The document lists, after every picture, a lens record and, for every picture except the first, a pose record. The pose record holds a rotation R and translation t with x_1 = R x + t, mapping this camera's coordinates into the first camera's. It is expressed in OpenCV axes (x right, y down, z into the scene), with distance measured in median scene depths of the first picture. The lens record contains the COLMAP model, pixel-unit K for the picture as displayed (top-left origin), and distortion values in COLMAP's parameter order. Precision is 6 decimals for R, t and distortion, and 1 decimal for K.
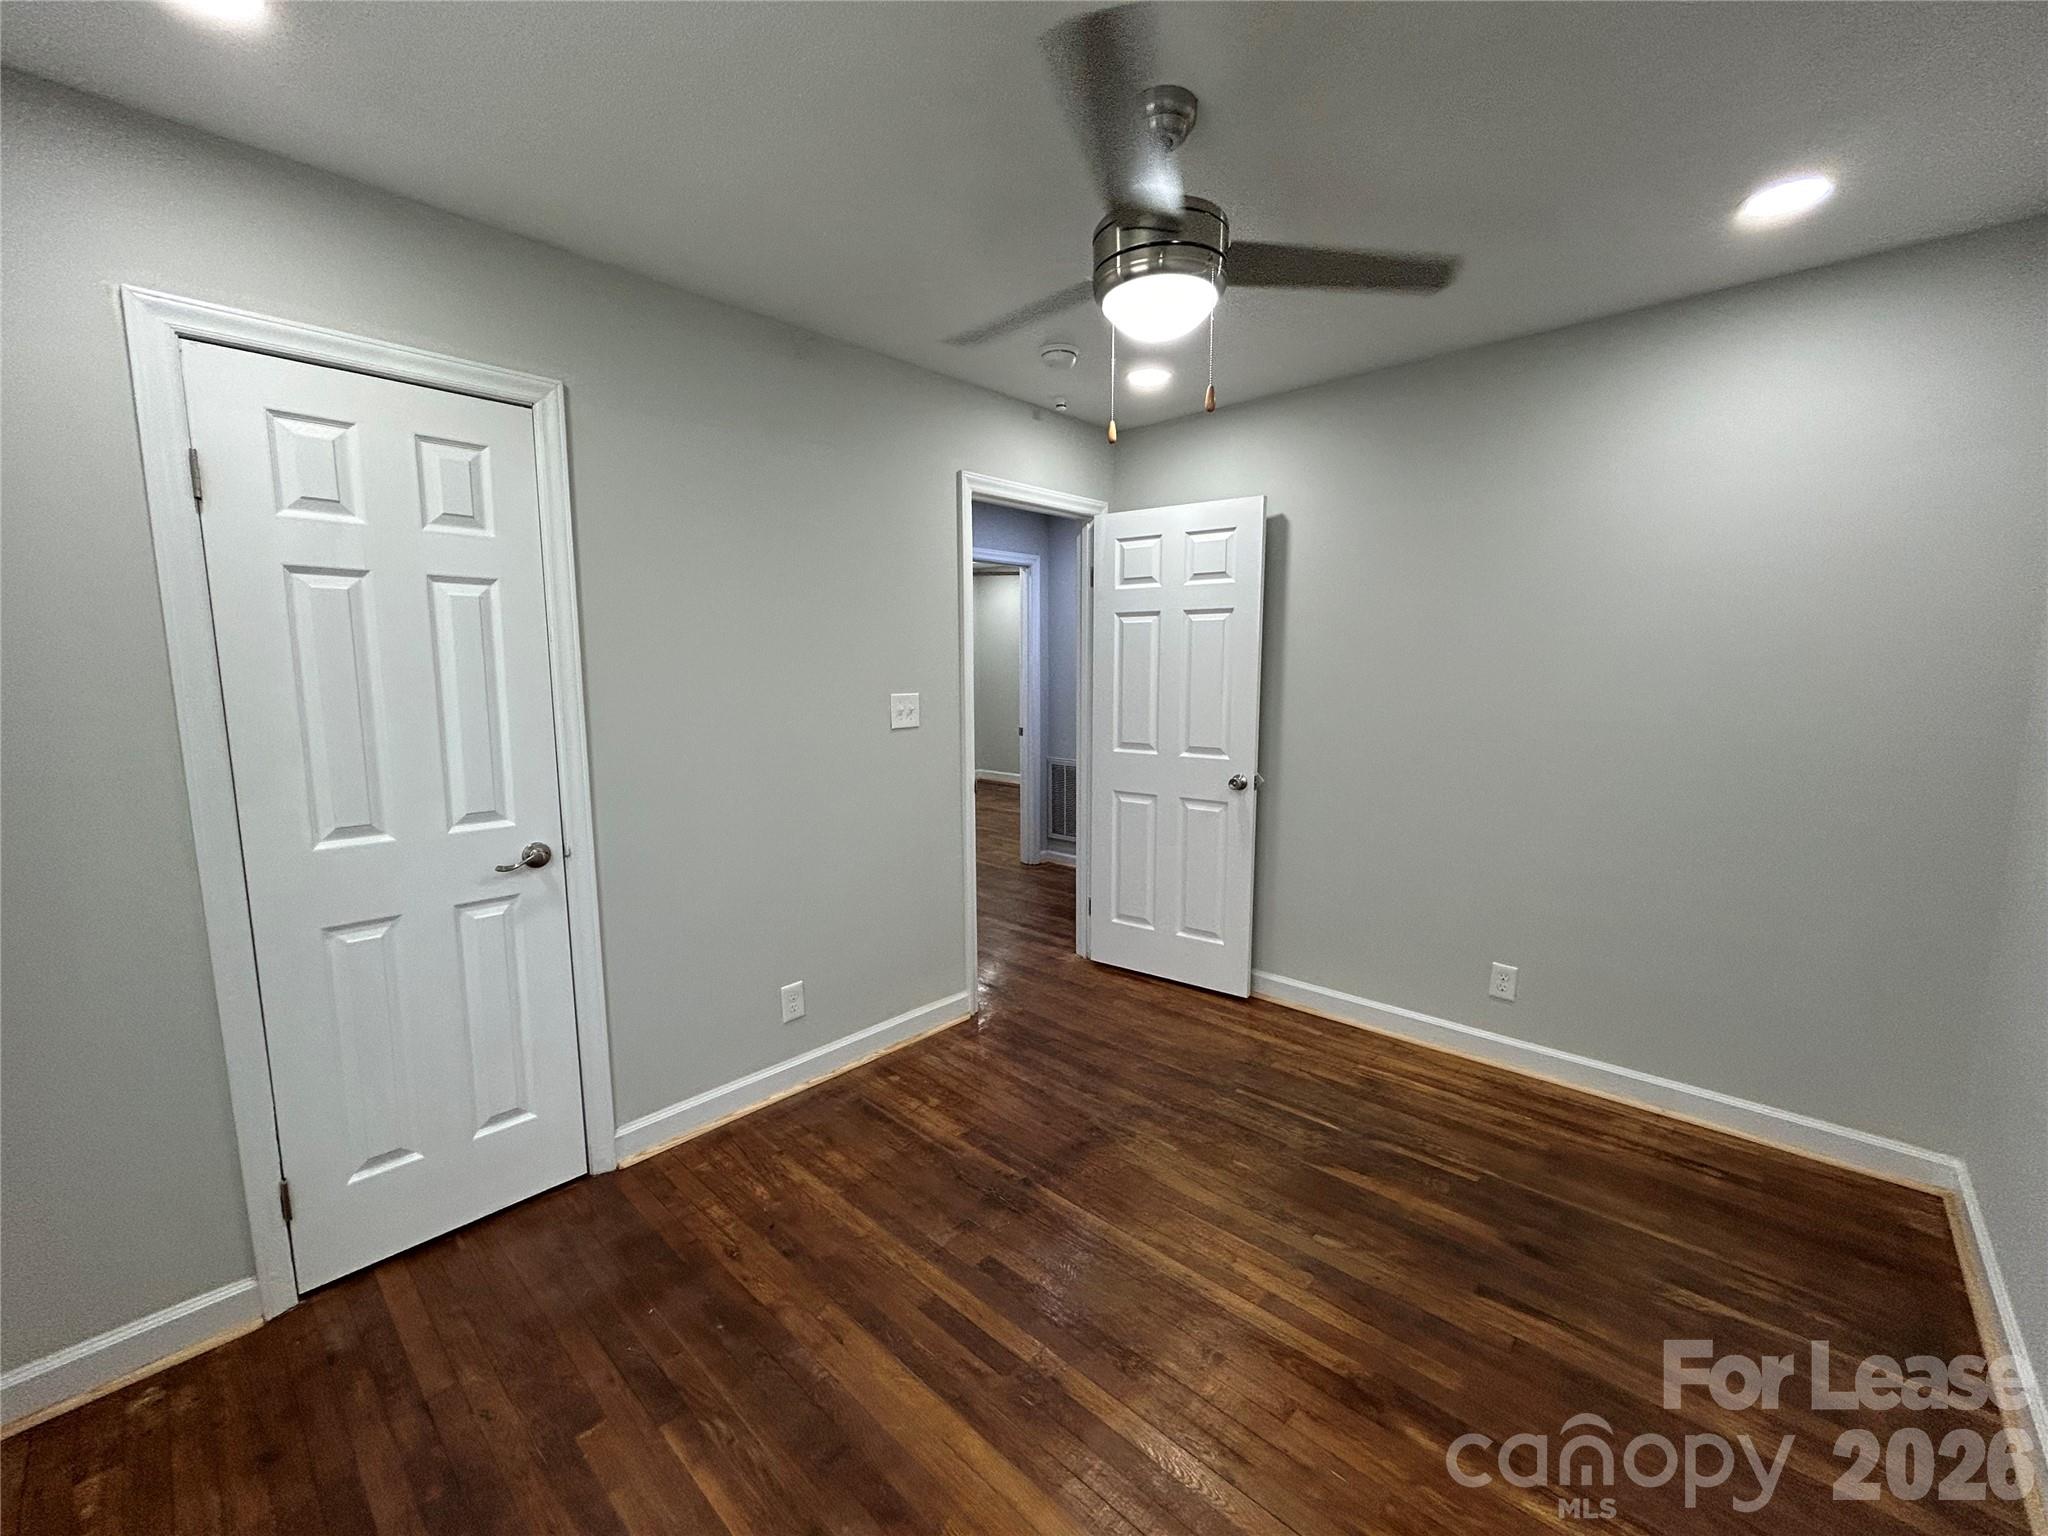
lens RADIAL K [[829.2, 0, 1025.0], [0, 829.2, 768.4], [0, 0, 1]] dist [0.001282, 0.000748]
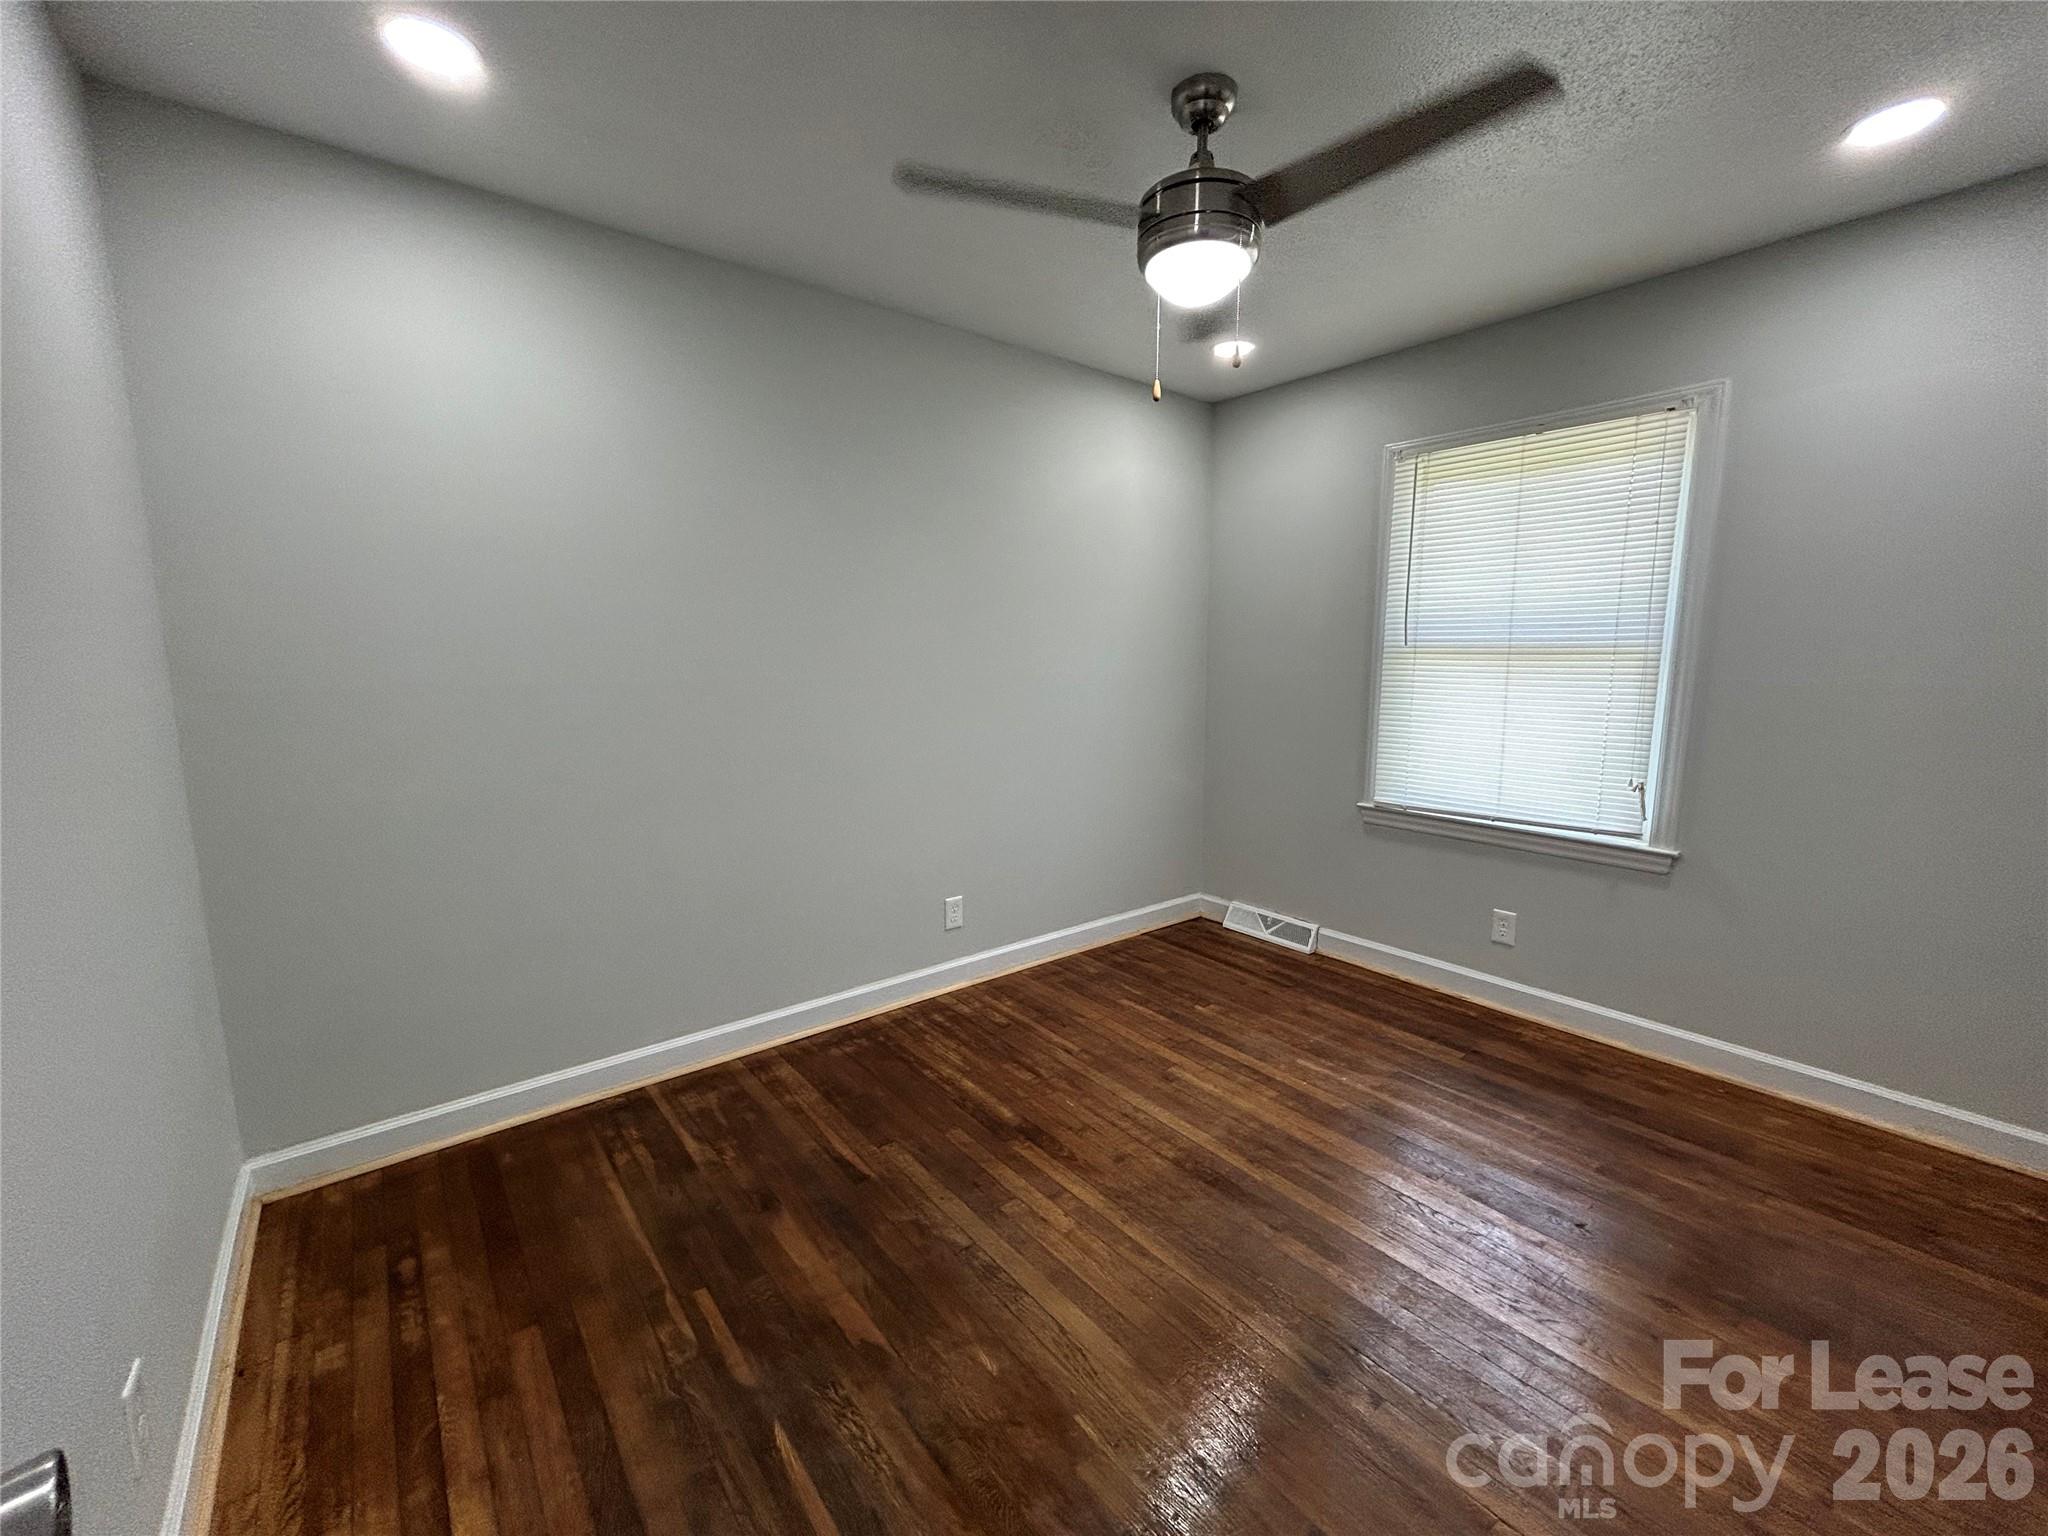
lens RADIAL K [[829.2, 0, 1025.0], [0, 829.2, 768.4], [0, 0, 1]] dist [0.001282, 0.000748]
pose [[-0.989644, -0.013385, 0.142920, 0.168057], [0.026356, 0.961775, 0.272571, -0.175633], [-0.141105, 0.273515, -0.951461, 1.708189]]
